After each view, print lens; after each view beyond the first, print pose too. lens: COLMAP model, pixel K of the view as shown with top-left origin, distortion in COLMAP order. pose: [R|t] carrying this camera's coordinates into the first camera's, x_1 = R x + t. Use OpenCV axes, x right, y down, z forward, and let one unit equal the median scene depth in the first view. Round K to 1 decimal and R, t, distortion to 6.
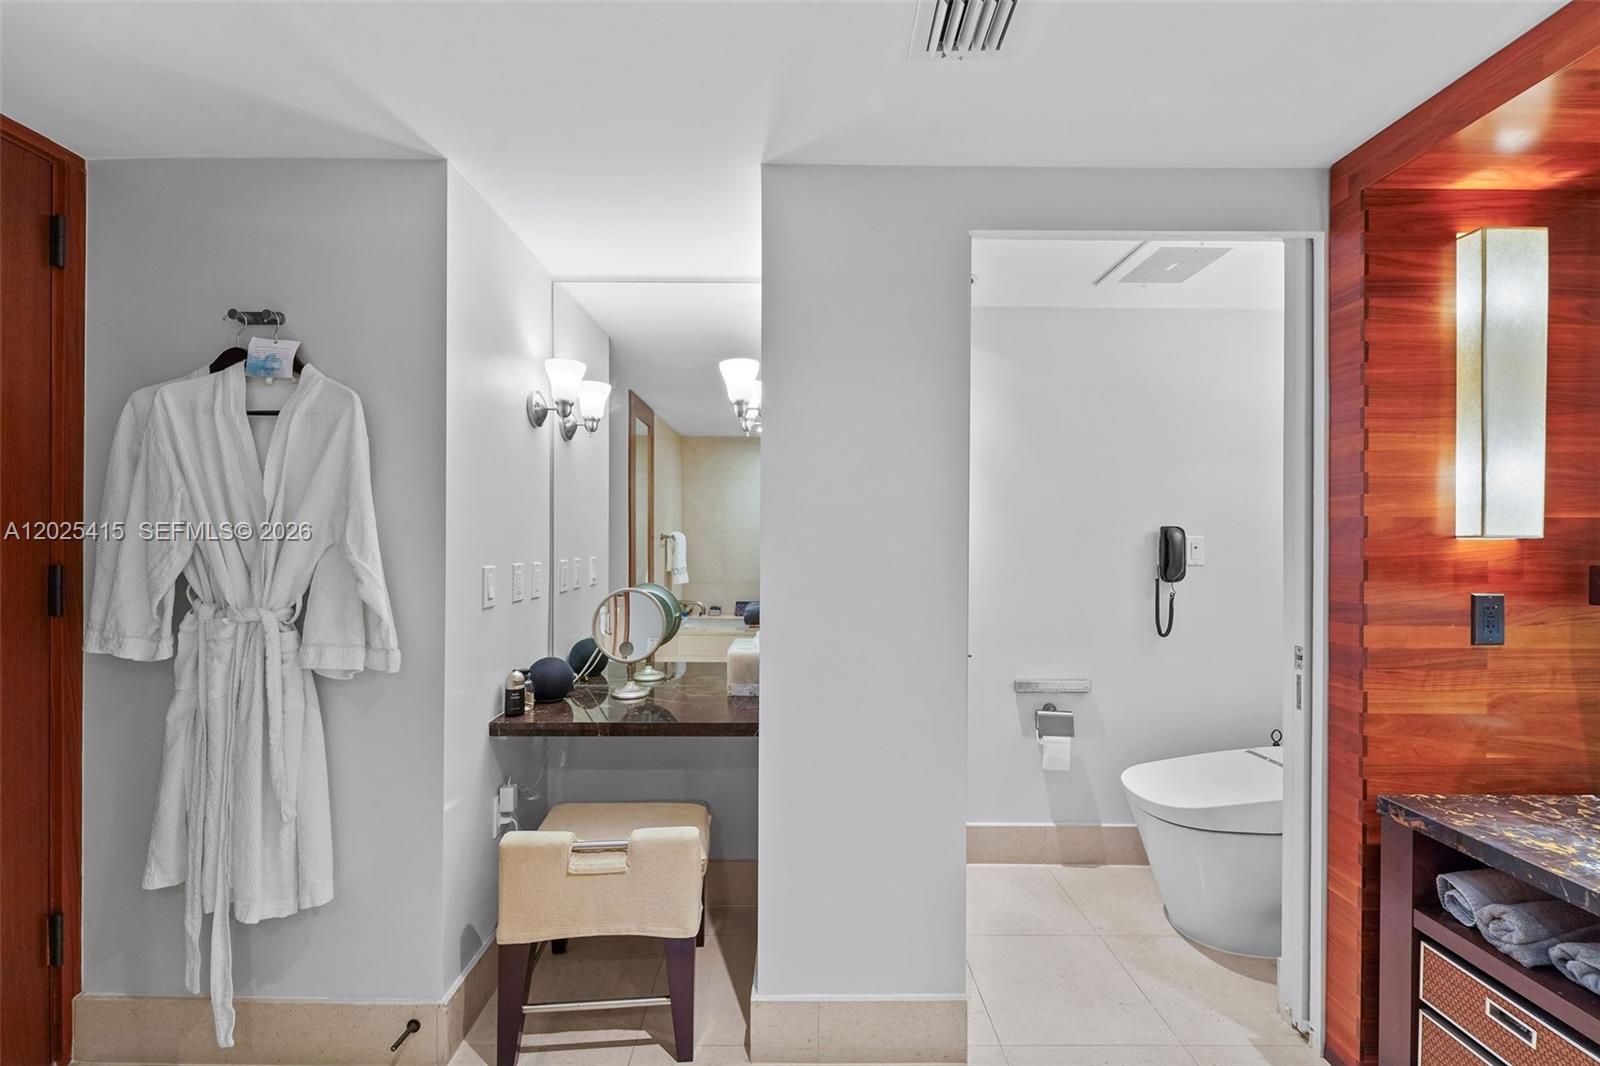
lens RADIAL K [[680.6, 0, 822.7], [0, 680.6, 534.0], [0, 0, 1]] dist [-0.001768, -0.001100]
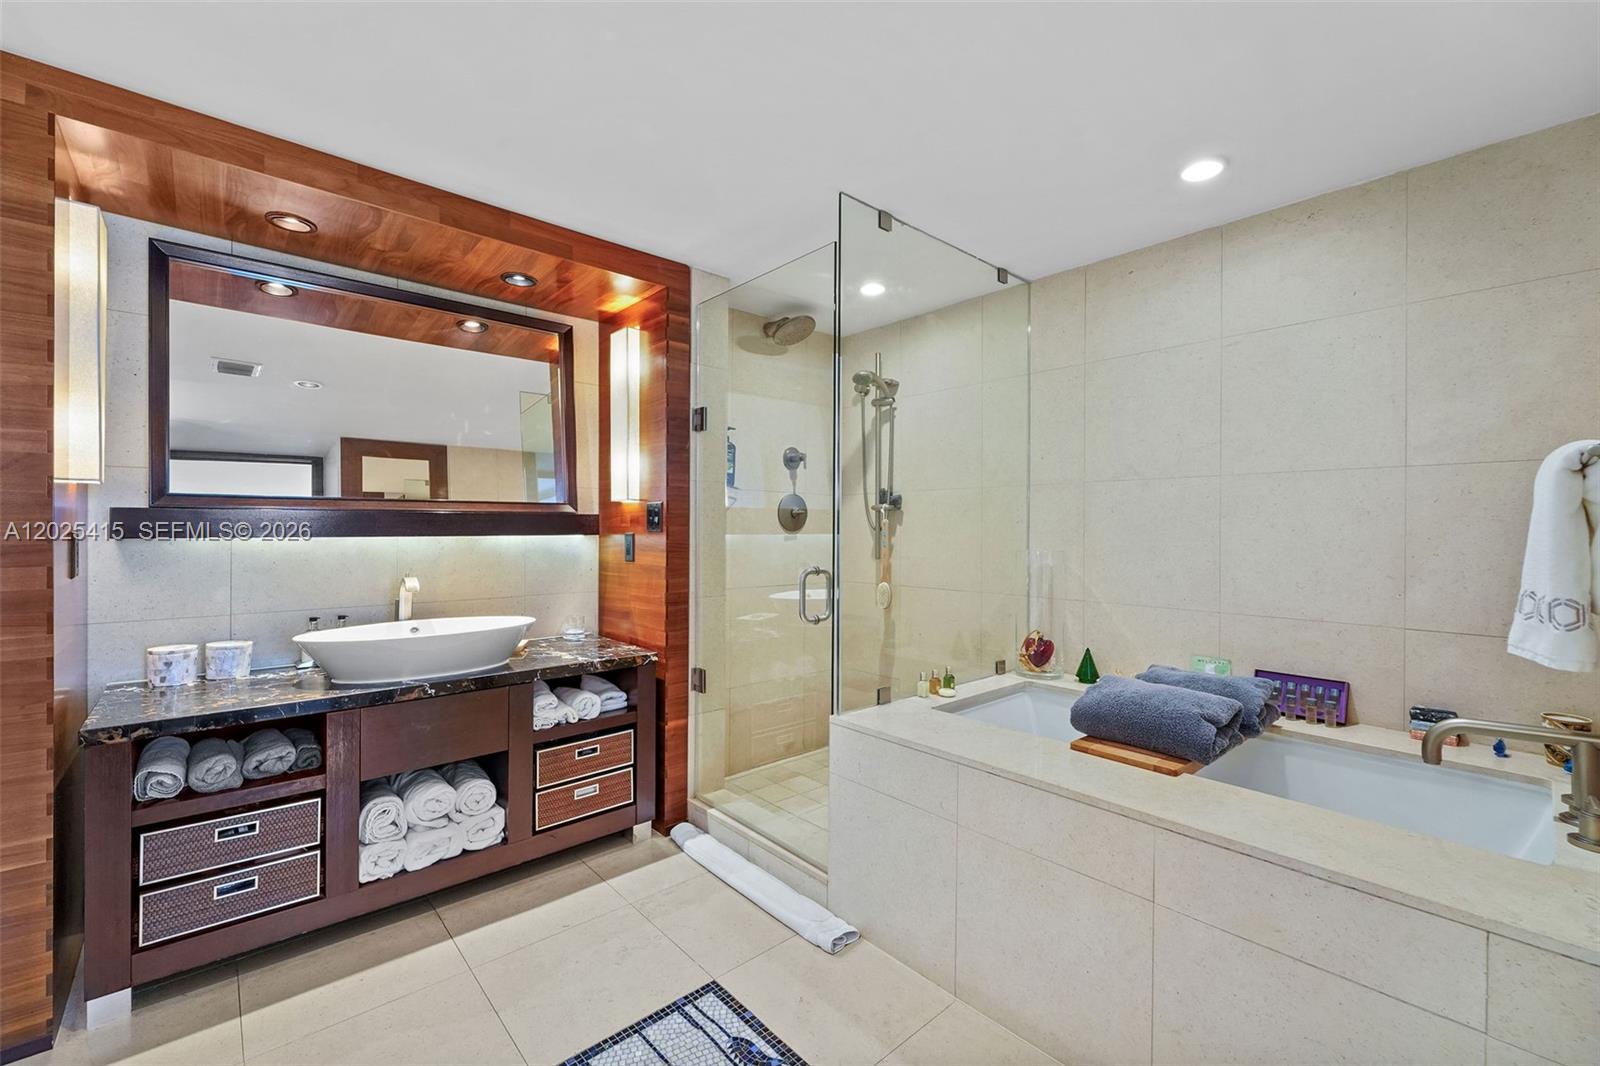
lens RADIAL K [[660.2, 0, 800.0], [0, 660.2, 533.0], [0, 0, 1]] dist [0.000457, -0.000975]
pose [[-0.662298, -0.011541, 0.749152, -0.668140], [-0.009258, 0.999931, 0.007219, 0.076419], [-0.749184, -0.002154, -0.662359, 0.902486]]
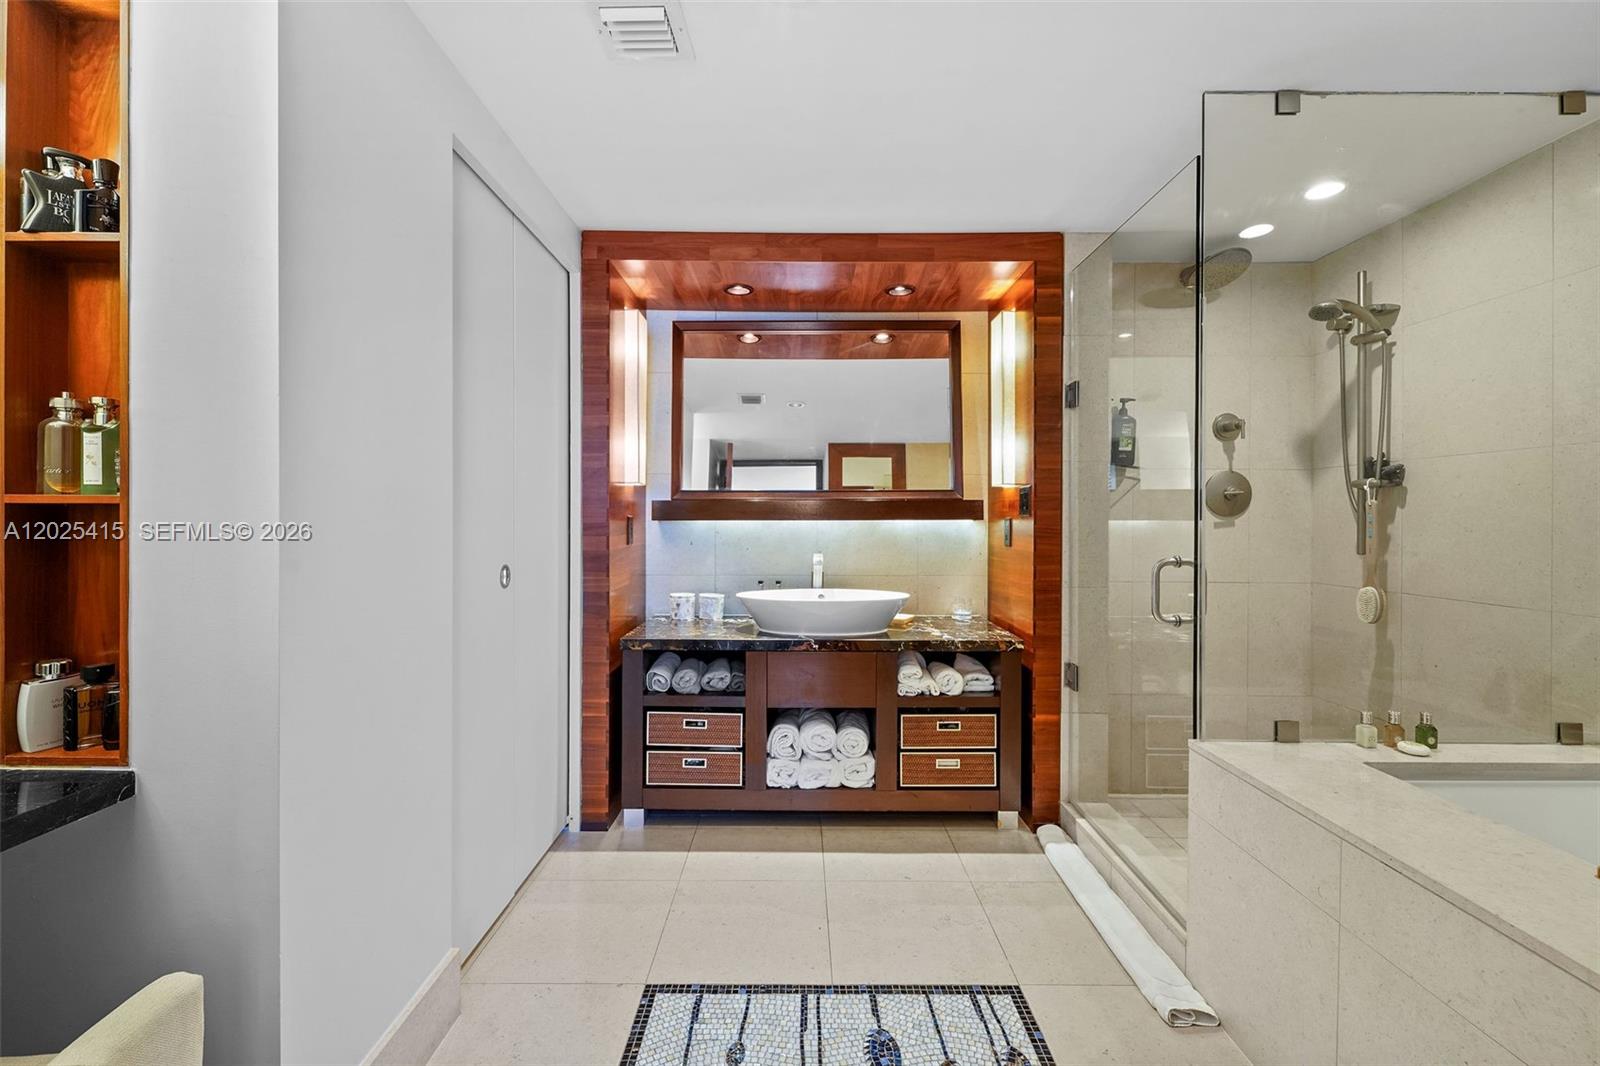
lens RADIAL K [[660.0, 0, 799.4], [0, 660.0, 521.8], [0, 0, 1]] dist [0.000237, -0.000701]
pose [[0.008041, -0.012001, 0.999896, -0.810531], [-0.006017, 0.999909, 0.012049, 0.086743], [-0.999950, -0.006114, 0.007968, 0.593525]]
